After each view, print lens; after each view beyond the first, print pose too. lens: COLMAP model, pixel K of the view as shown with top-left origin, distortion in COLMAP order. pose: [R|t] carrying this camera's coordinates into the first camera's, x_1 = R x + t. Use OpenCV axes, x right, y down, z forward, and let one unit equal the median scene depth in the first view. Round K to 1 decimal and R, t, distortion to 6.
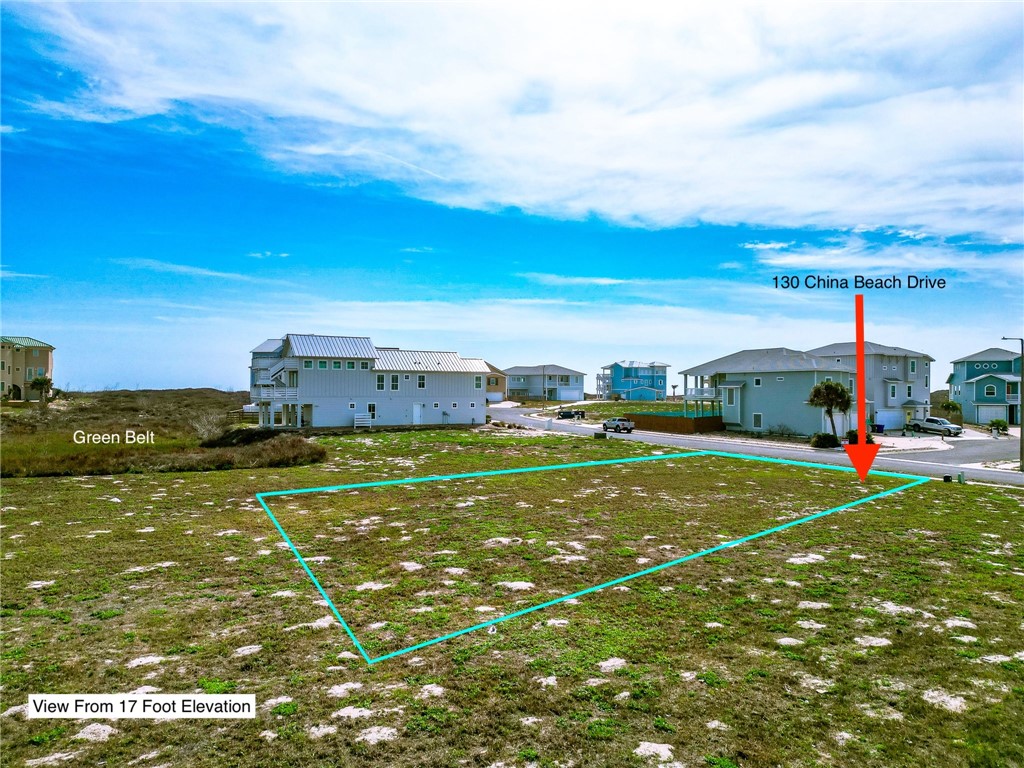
lens RADIAL K [[713.2, 0, 513.8], [0, 713.2, 383.4], [0, 0, 1]] dist [0.093897, -0.100691]
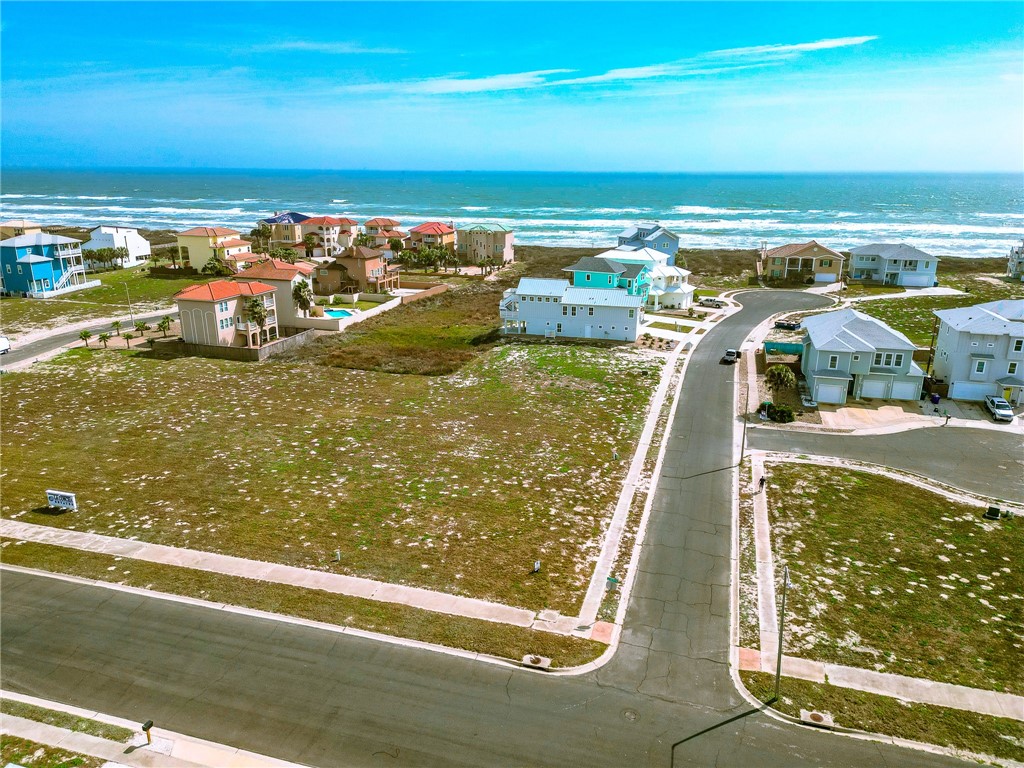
lens RADIAL K [[713.2, 0, 513.8], [0, 713.2, 383.4], [0, 0, 1]] dist [0.093897, -0.100691]
pose [[0.710670, 0.198783, -0.674858, 0.977550], [0.007248, 0.957132, 0.289561, -0.356635], [0.703488, -0.210674, 0.678764, -0.255282]]
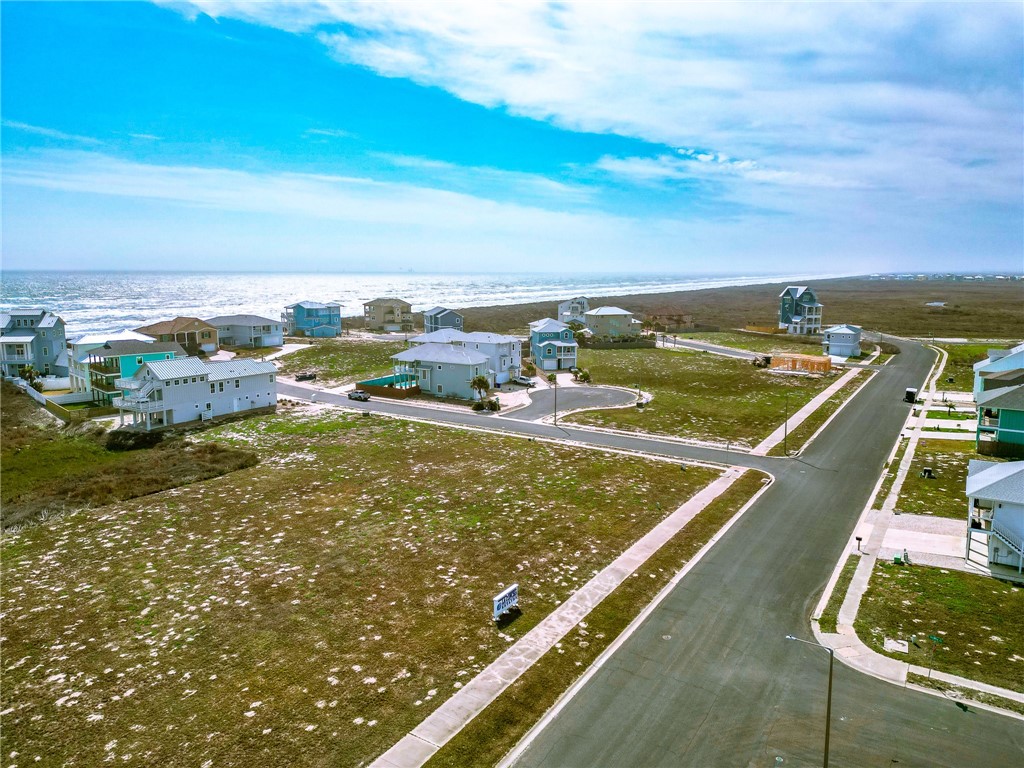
lens RADIAL K [[713.2, 0, 513.8], [0, 713.2, 383.4], [0, 0, 1]] dist [0.093897, -0.100691]
pose [[0.869380, -0.081283, 0.487414, -0.425466], [-0.002574, 0.985620, 0.168957, -0.306797], [-0.494138, -0.148142, 0.856669, -0.704904]]
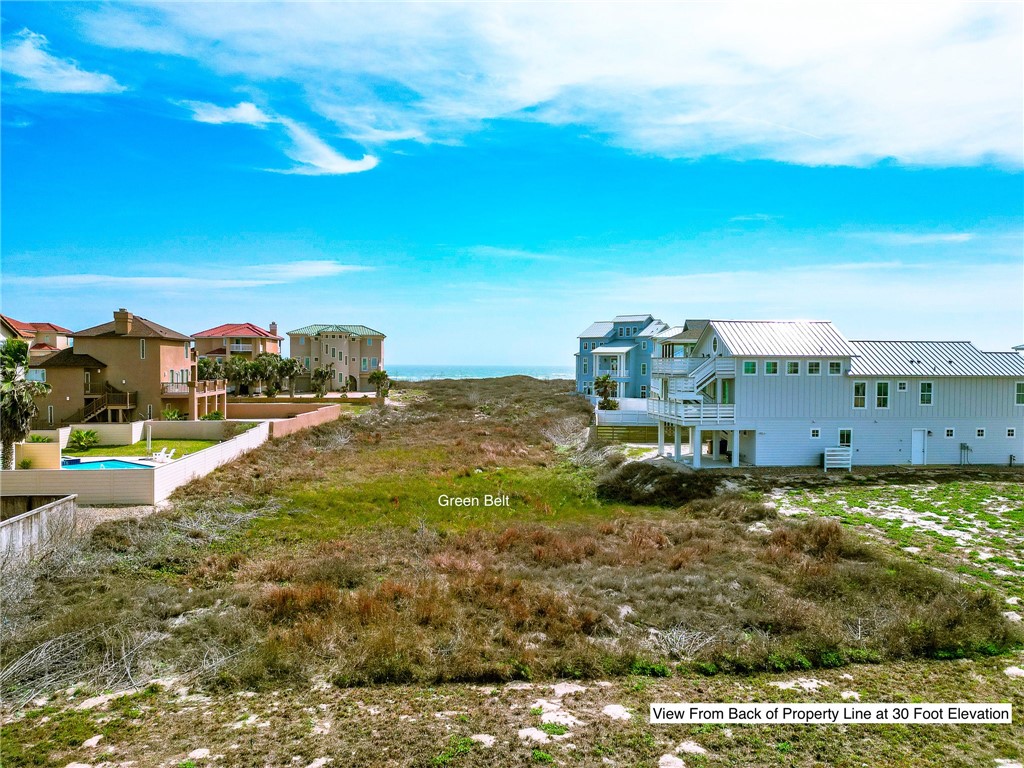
lens RADIAL K [[714.3, 0, 513.9], [0, 714.3, 383.8], [0, 0, 1]] dist [0.087485, -0.091654]
pose [[0.934783, 0.011144, -0.355045, -0.274178], [0.001691, 0.999357, 0.035818, -0.038350], [0.355216, -0.034082, 0.934163, 0.356224]]
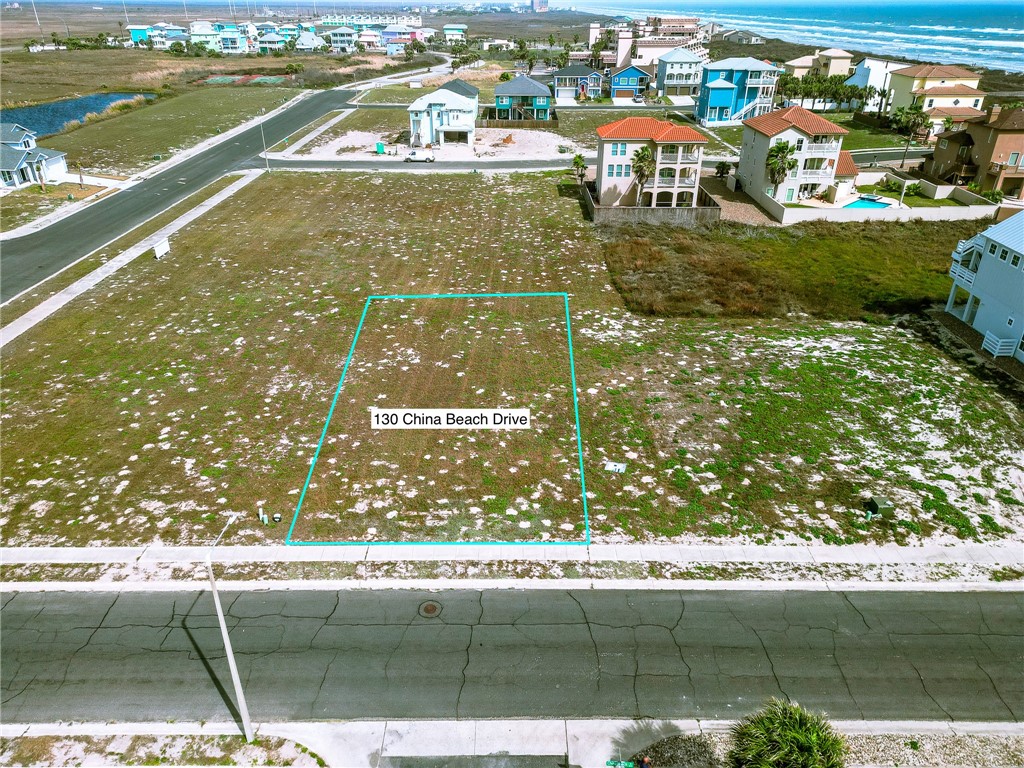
lens RADIAL K [[714.3, 0, 513.9], [0, 714.3, 383.8], [0, 0, 1]] dist [0.087485, -0.091654]
pose [[-0.470129, 0.403924, -0.784745, 0.670440], [0.000253, 0.889192, 0.457534, -0.274391], [0.882598, 0.214902, -0.418137, 0.974392]]
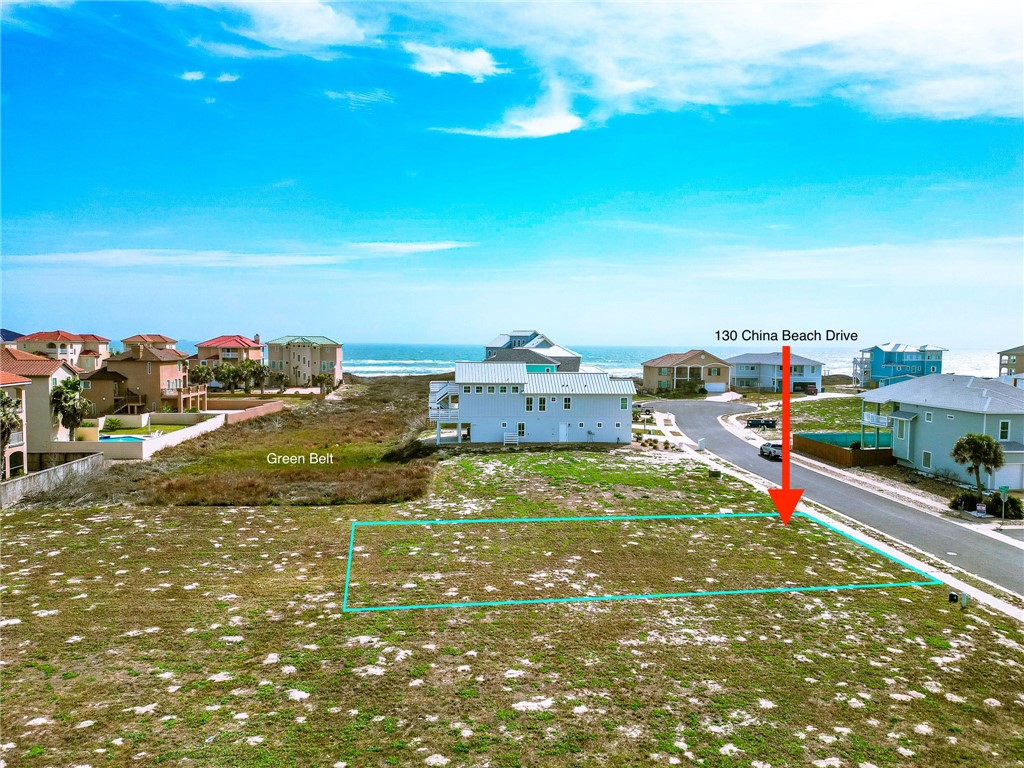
lens RADIAL K [[713.2, 0, 513.8], [0, 713.2, 383.4], [0, 0, 1]] dist [0.093897, -0.100691]
pose [[0.917341, 0.026203, -0.397240, 0.264516], [-0.000678, 0.997933, 0.064260, -0.119756], [0.398103, -0.058679, 0.915462, -0.035150]]
